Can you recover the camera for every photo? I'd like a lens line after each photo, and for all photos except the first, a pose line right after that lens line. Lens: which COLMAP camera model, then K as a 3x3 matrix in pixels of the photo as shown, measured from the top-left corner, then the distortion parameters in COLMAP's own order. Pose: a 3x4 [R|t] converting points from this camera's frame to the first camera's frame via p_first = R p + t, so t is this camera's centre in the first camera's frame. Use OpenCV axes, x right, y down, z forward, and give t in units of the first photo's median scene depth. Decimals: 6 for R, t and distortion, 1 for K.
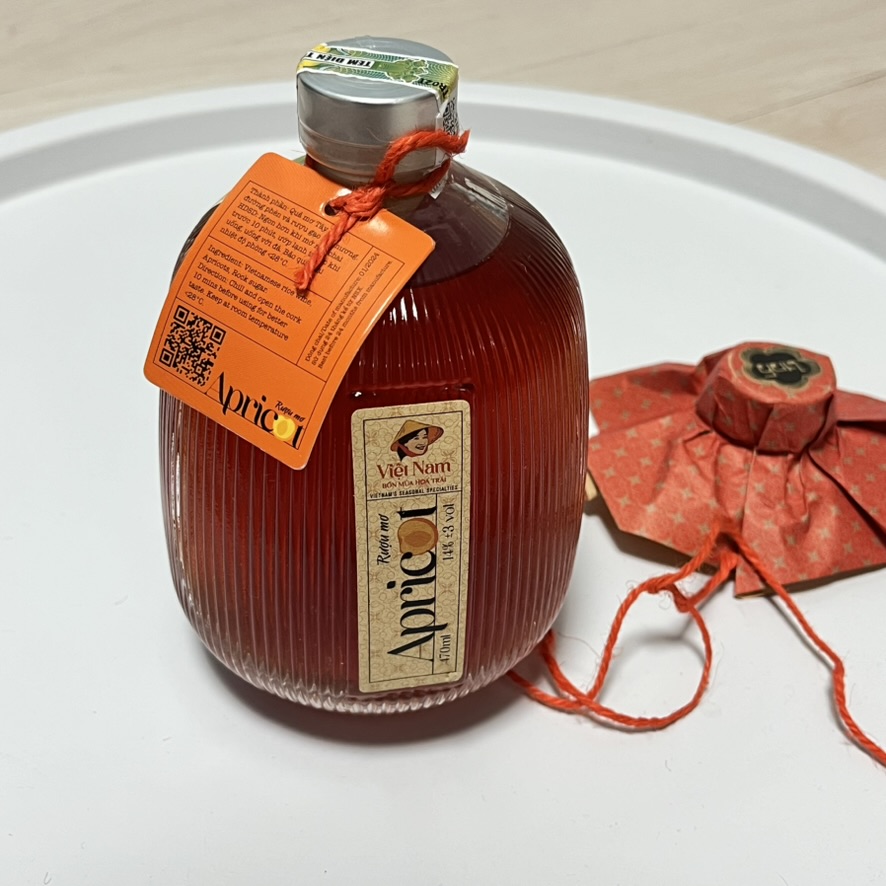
lens RADIAL K [[1311.3, 0, 464.6], [0, 1311.3, 442.0], [0, 0, 1]] dist [0.093934, -0.796385]
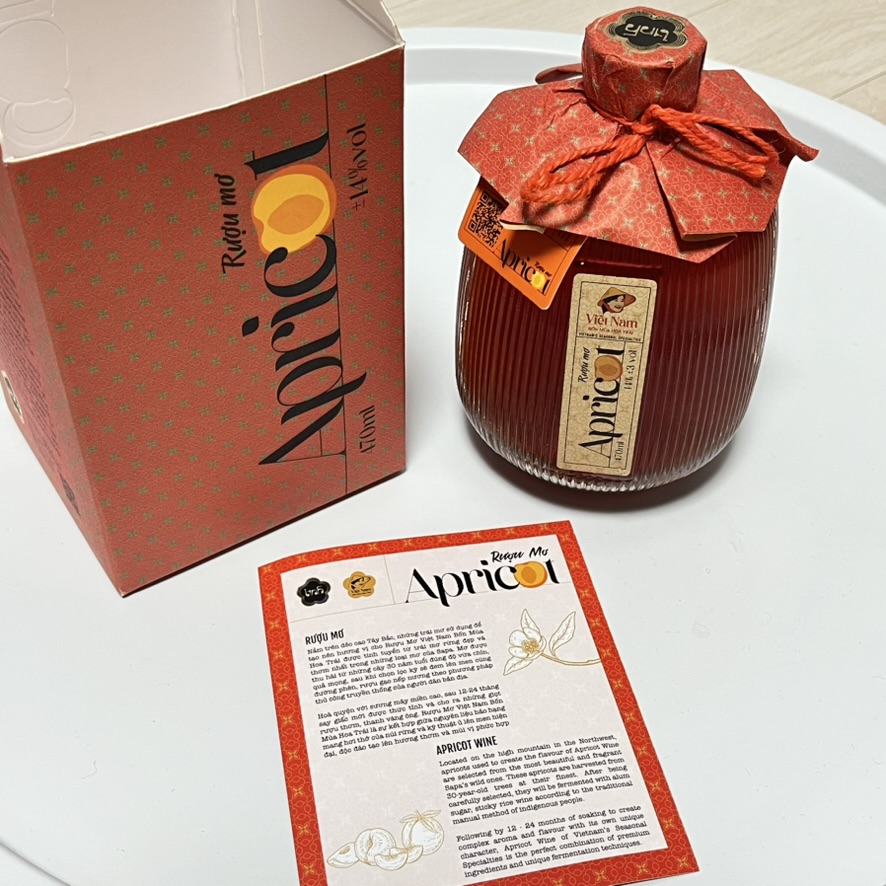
lens RADIAL K [[1296.5, 0, 445.0], [0, 1296.5, 476.2], [0, 0, 1]] dist [0.036581, -0.352790]
pose [[0.933617, 0.232484, -0.272598, 0.212760], [-0.187559, 0.965433, 0.180998, -0.037629], [0.305255, -0.117854, 0.944950, -0.414214]]
